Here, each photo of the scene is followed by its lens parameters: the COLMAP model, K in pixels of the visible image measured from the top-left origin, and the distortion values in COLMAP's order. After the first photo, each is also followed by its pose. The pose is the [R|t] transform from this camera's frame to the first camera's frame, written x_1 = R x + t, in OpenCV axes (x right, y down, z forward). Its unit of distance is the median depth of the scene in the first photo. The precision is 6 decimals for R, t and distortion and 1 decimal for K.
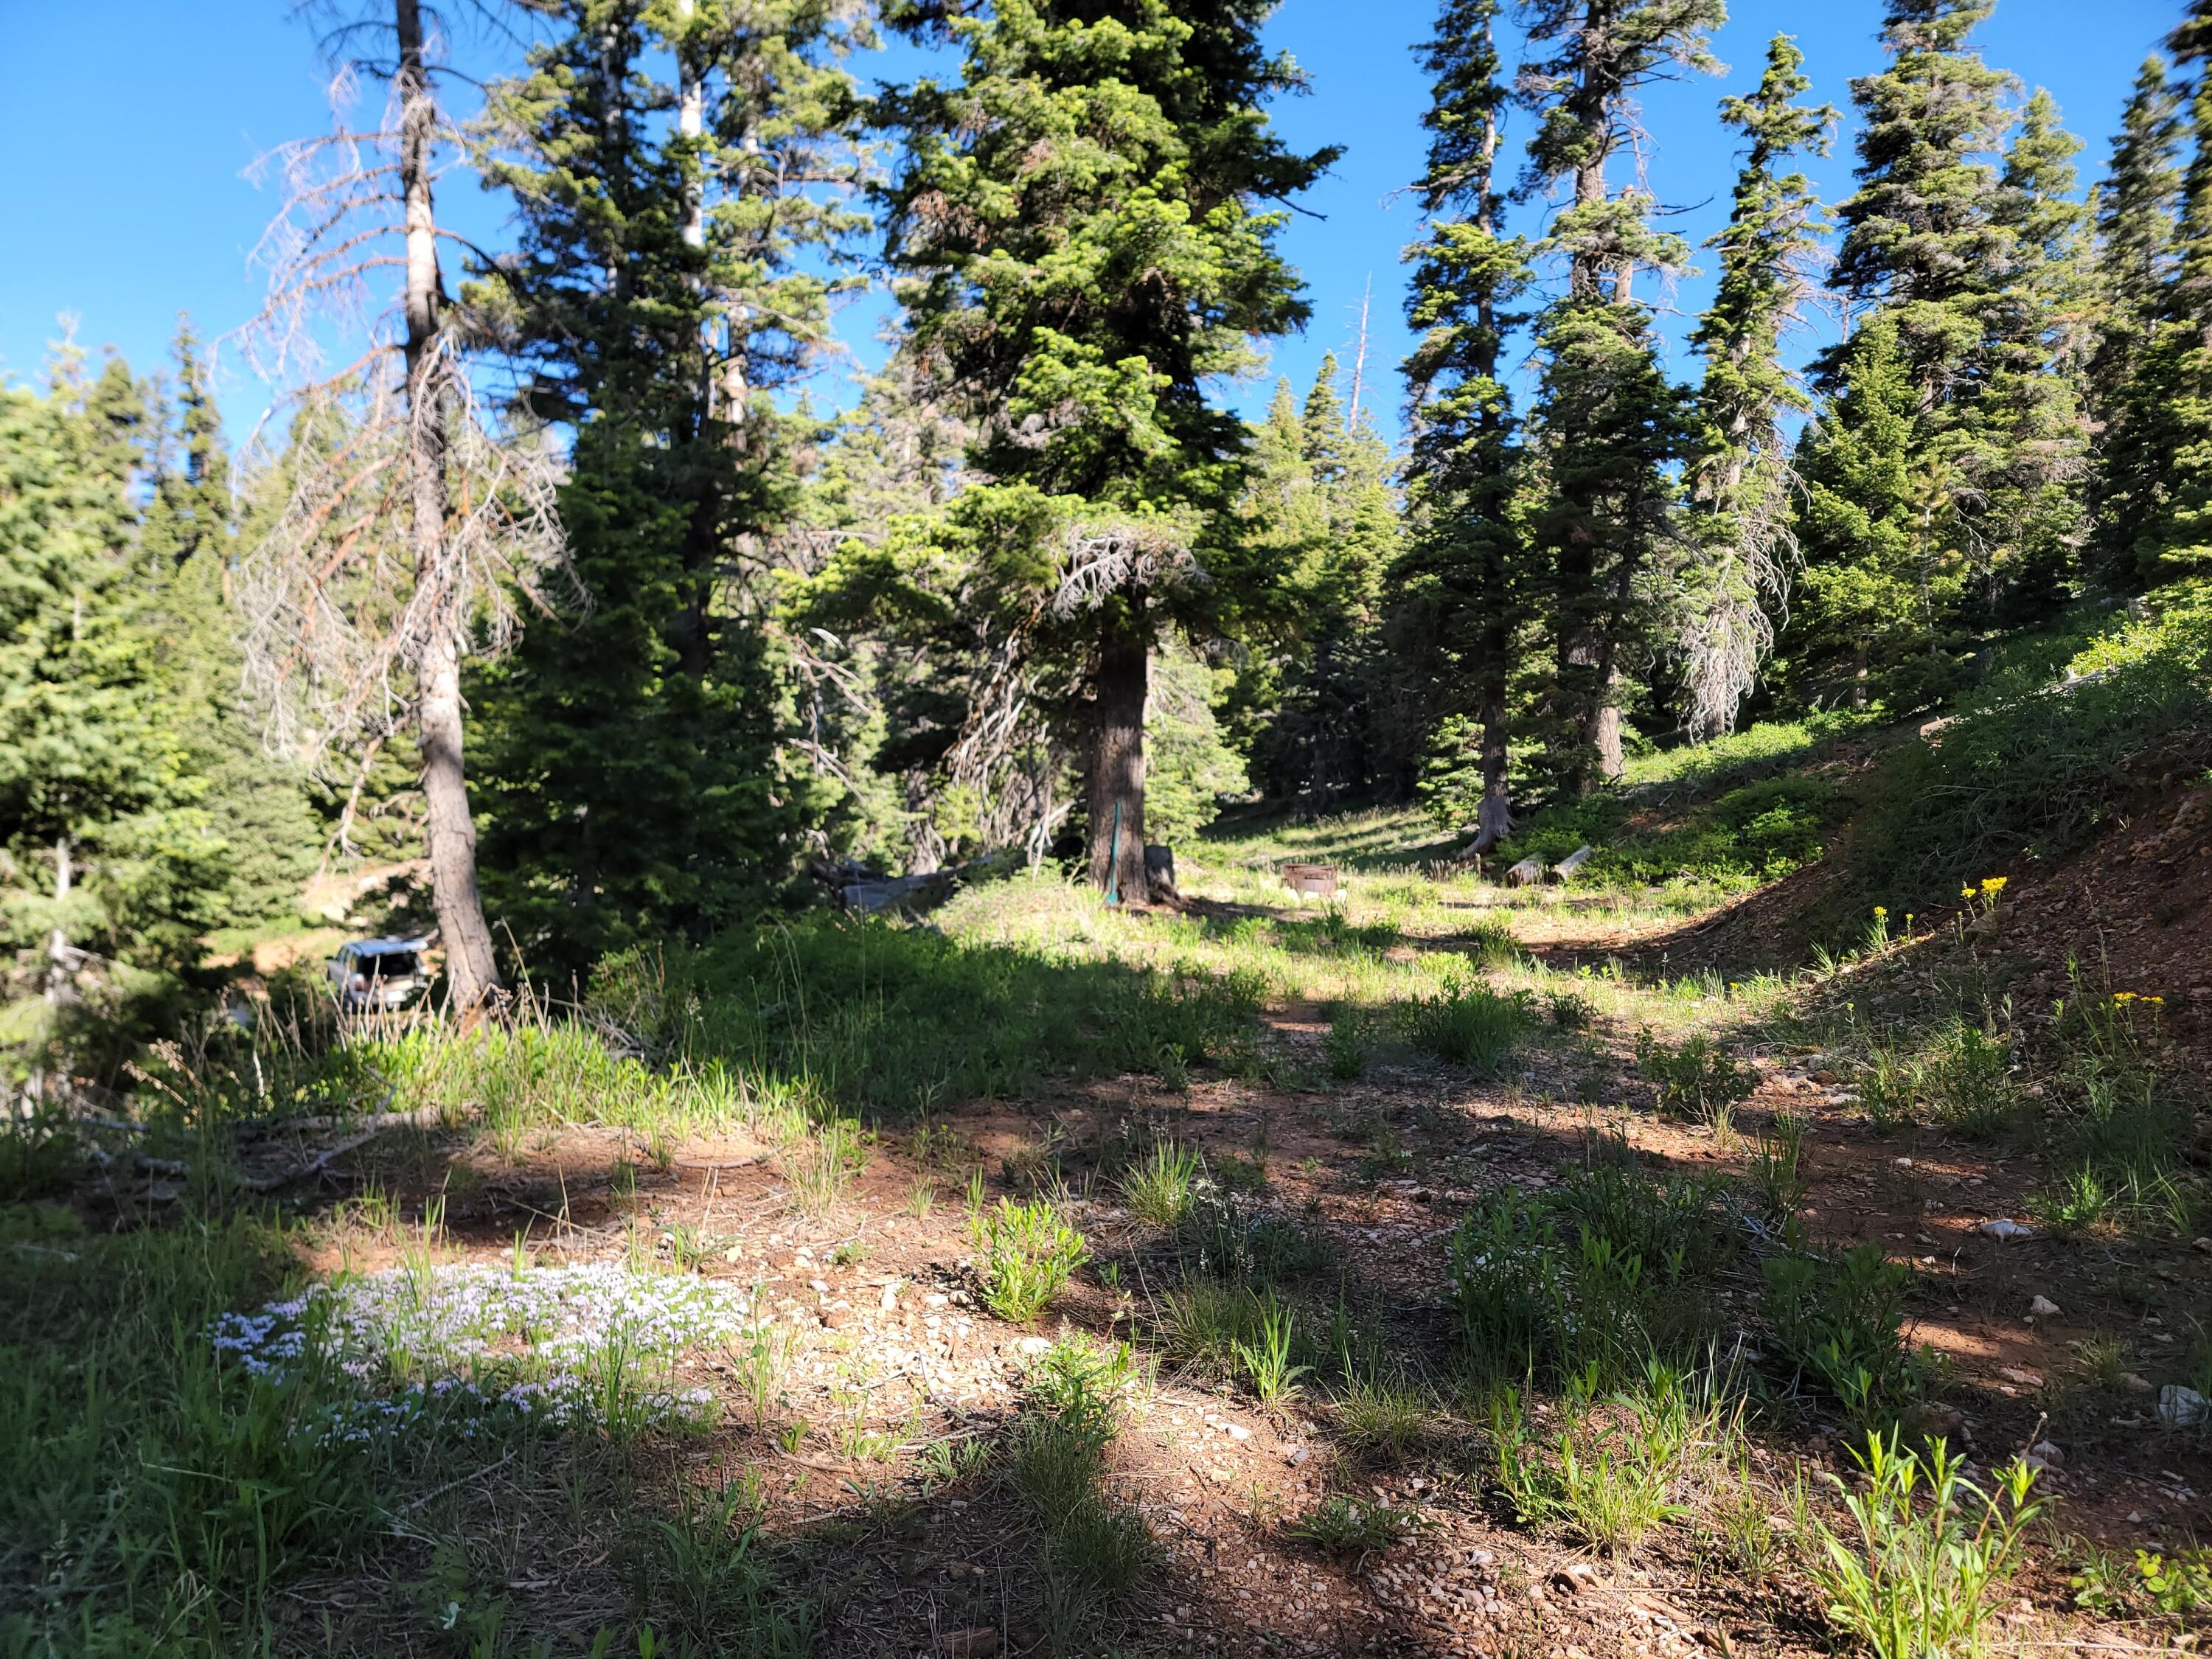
lens RADIAL K [[1547.1, 0, 1092.9], [0, 1547.1, 885.4], [0, 0, 1]] dist [0.090711, -0.078034]
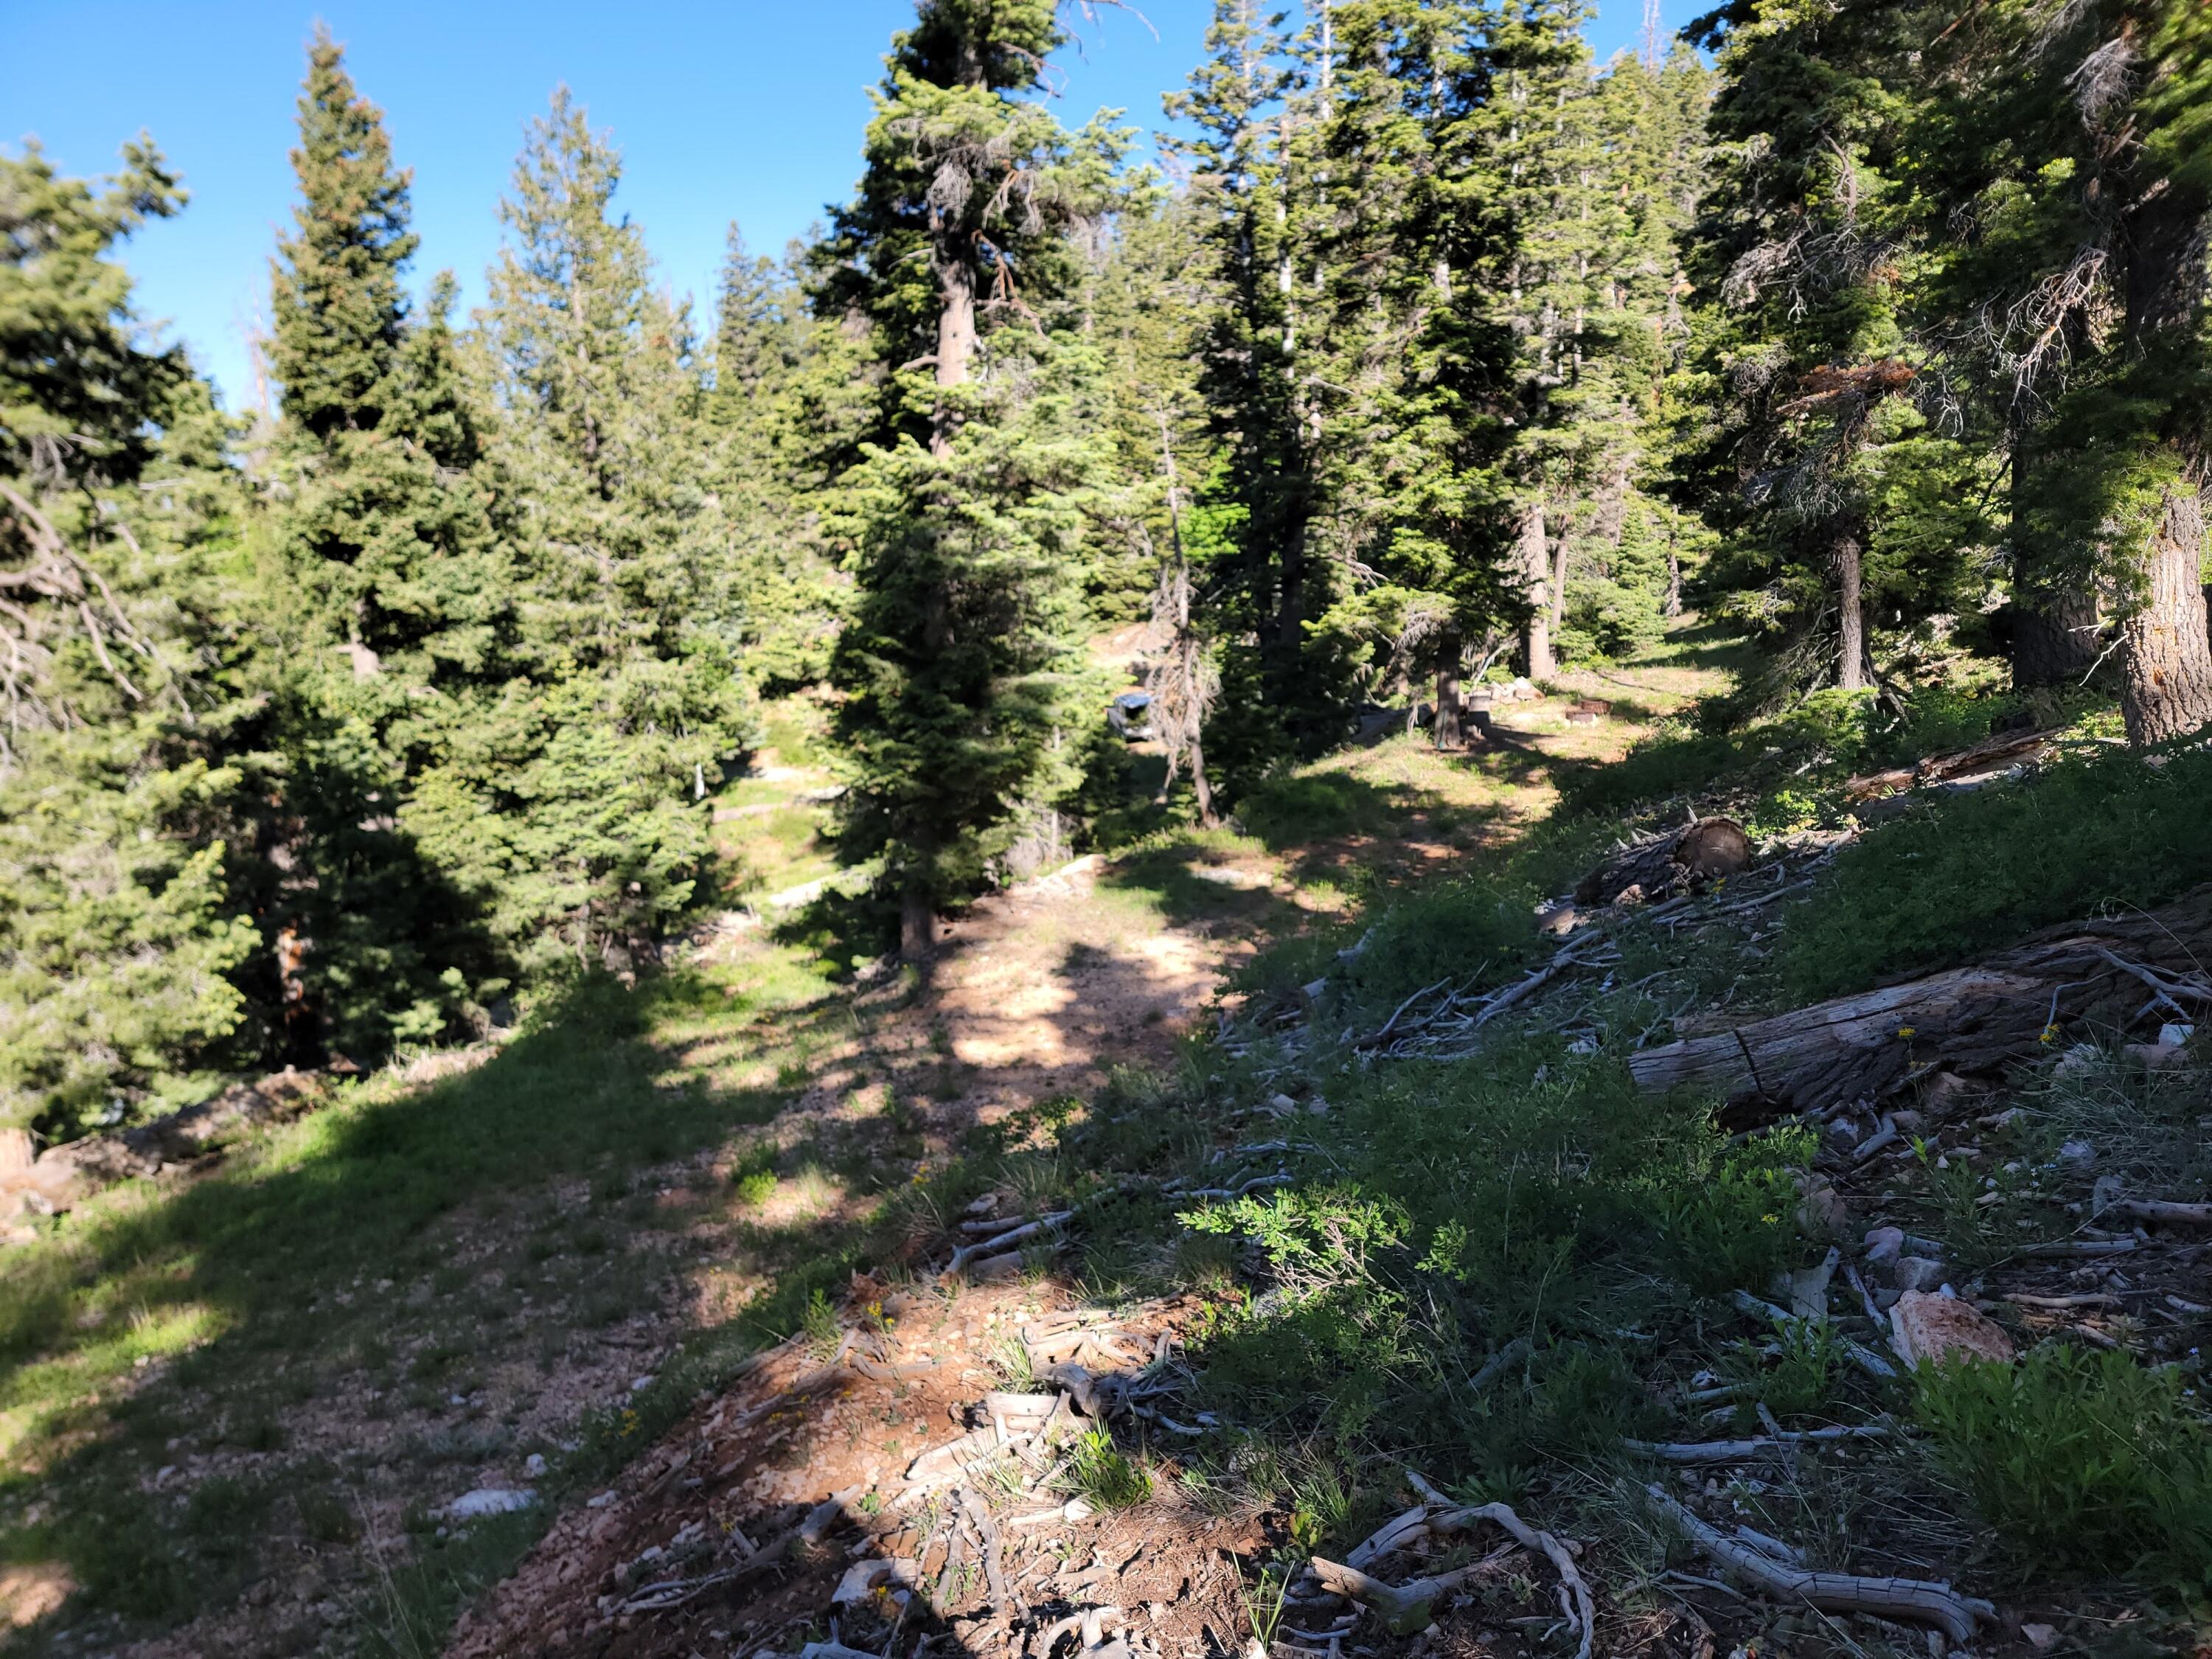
lens RADIAL K [[1547.1, 0, 1109.9], [0, 1547.1, 869.9], [0, 0, 1]] dist [0.090711, -0.078034]
pose [[0.911162, 0.017614, -0.411672, 0.249710], [0.066494, 0.979706, 0.189090, -0.134905], [0.406648, -0.199665, 0.891499, -0.656861]]
